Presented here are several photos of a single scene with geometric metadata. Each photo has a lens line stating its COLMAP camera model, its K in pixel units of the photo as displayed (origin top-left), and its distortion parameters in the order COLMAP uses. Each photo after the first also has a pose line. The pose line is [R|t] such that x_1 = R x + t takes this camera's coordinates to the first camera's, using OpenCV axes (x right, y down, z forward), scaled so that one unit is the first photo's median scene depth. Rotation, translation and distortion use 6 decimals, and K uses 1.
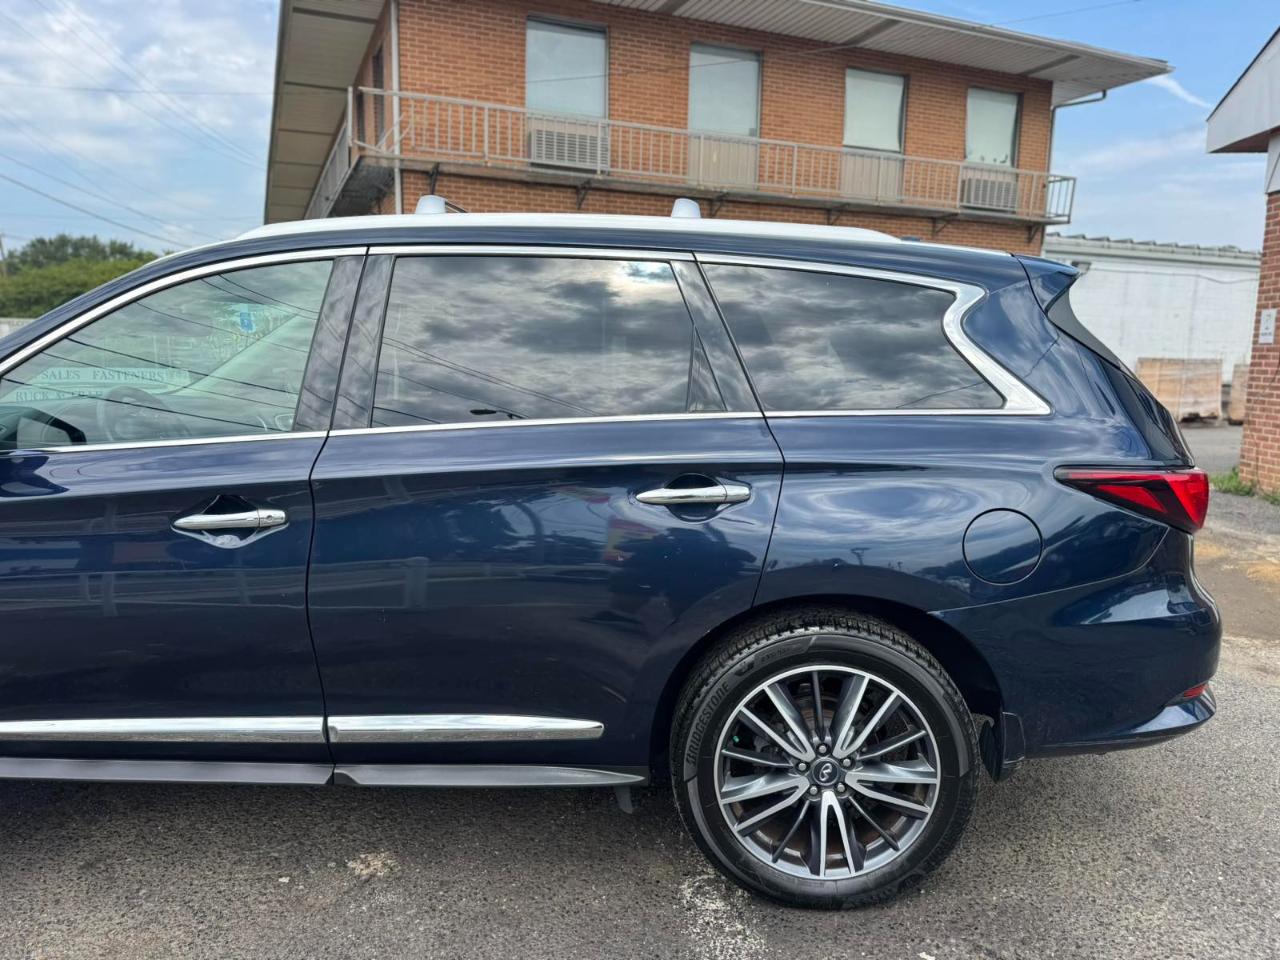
lens RADIAL K [[900.3, 0, 639.9], [0, 900.3, 495.8], [0, 0, 1]] dist [0.022163, -0.035996]
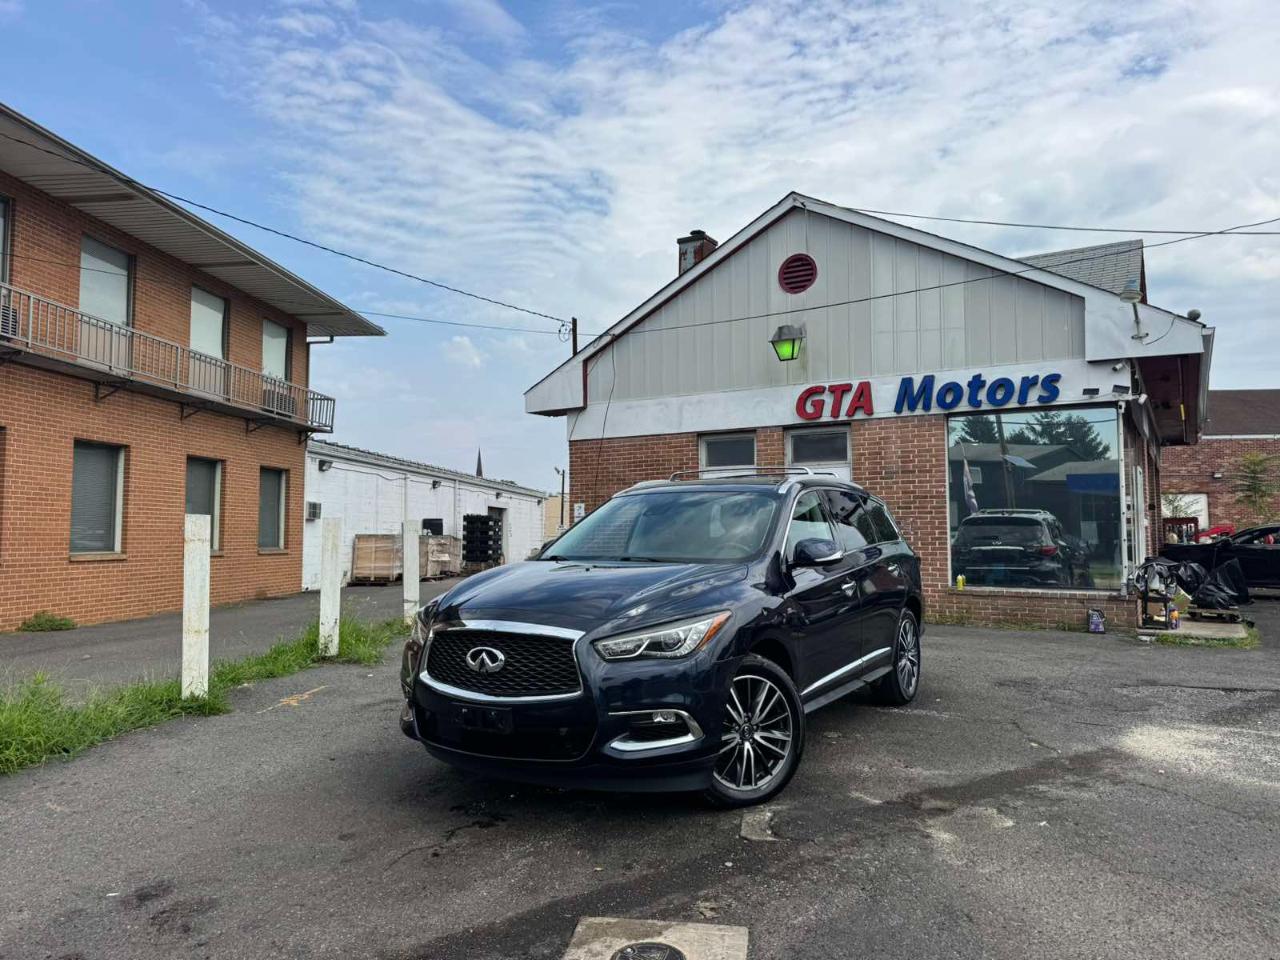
lens RADIAL K [[900.3, 0, 633.4], [0, 900.3, 477.1], [0, 0, 1]] dist [0.022163, -0.035996]
pose [[0.486327, 0.044032, 0.872667, -0.589087], [0.146552, 0.980471, -0.131143, -0.007134], [-0.861399, 0.191669, 0.470377, 0.039846]]
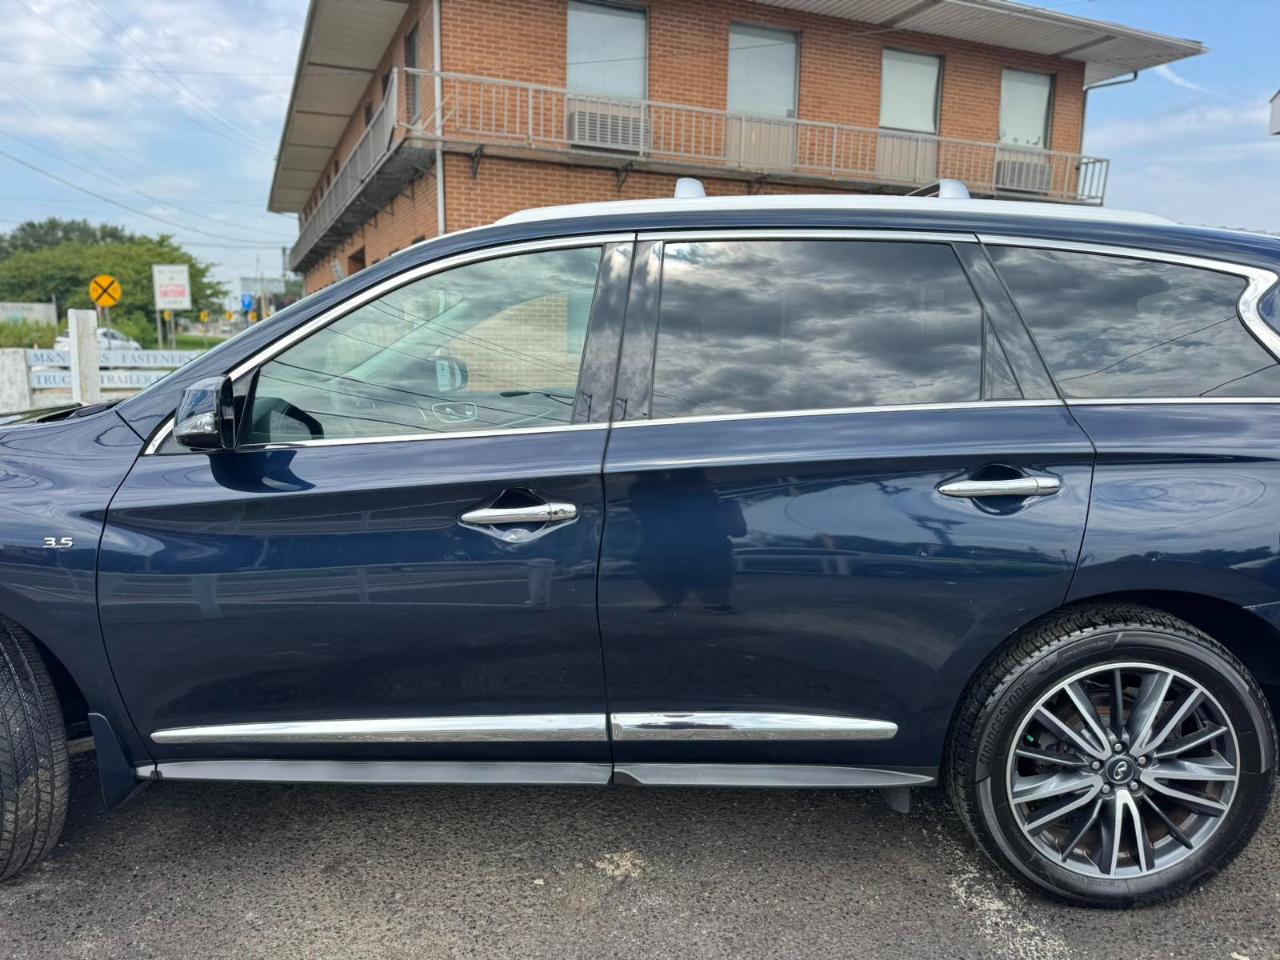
lens RADIAL K [[900.3, 0, 636.8], [0, 900.3, 490.0], [0, 0, 1]] dist [0.022163, -0.035996]
pose [[0.999965, -0.003628, 0.007496, -0.062291], [0.003540, 0.999925, 0.011742, -0.001956], [-0.007538, -0.011715, 0.999903, 0.005948]]
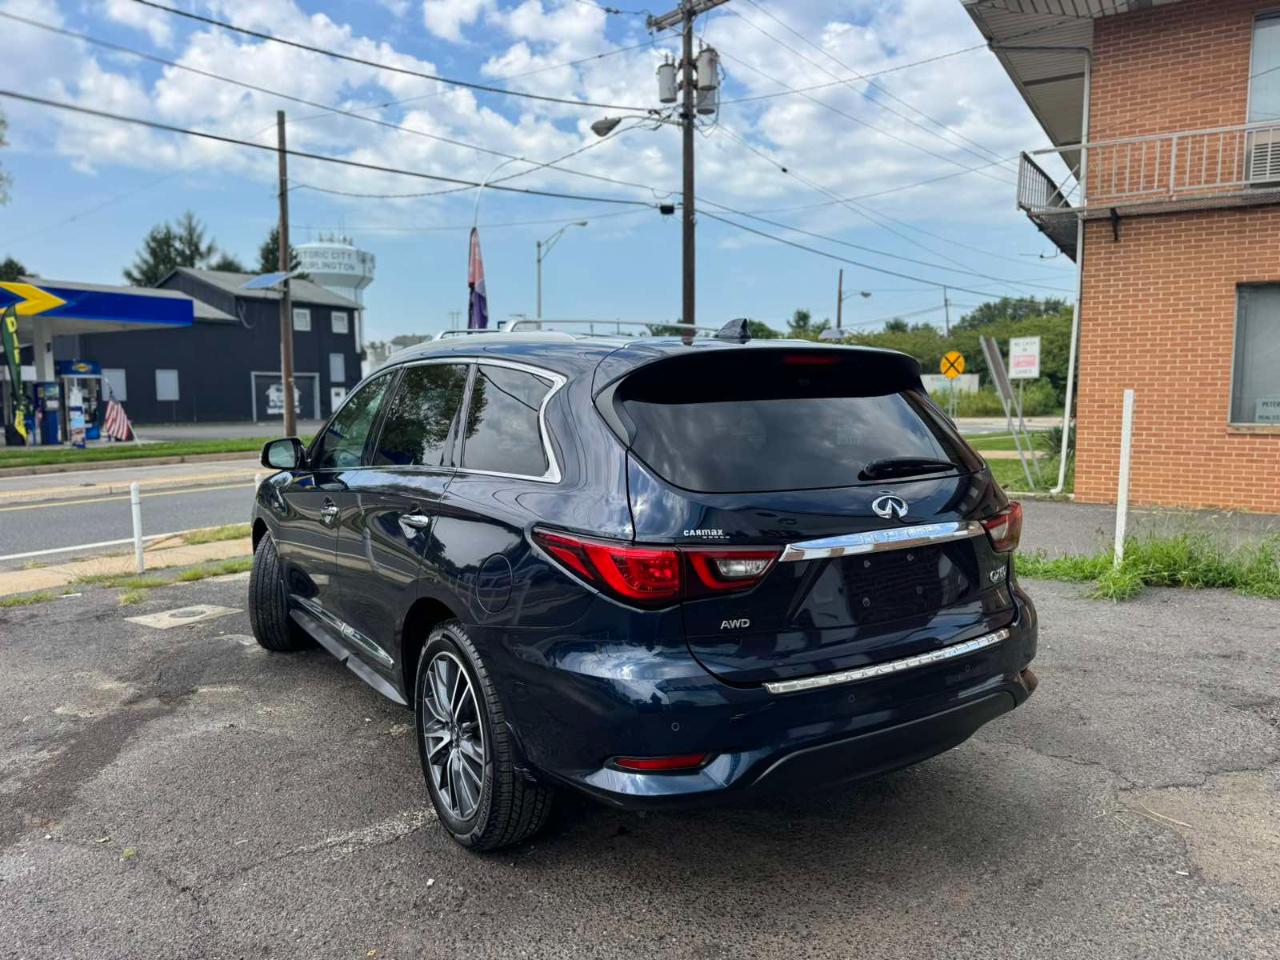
lens RADIAL K [[900.3, 0, 640.7], [0, 900.3, 482.5], [0, 0, 1]] dist [0.022163, -0.035996]
pose [[0.574914, 0.061645, -0.815888, 0.279747], [-0.116173, 0.993206, -0.006820, -0.017855], [0.809924, 0.098705, 0.578169, 0.077305]]
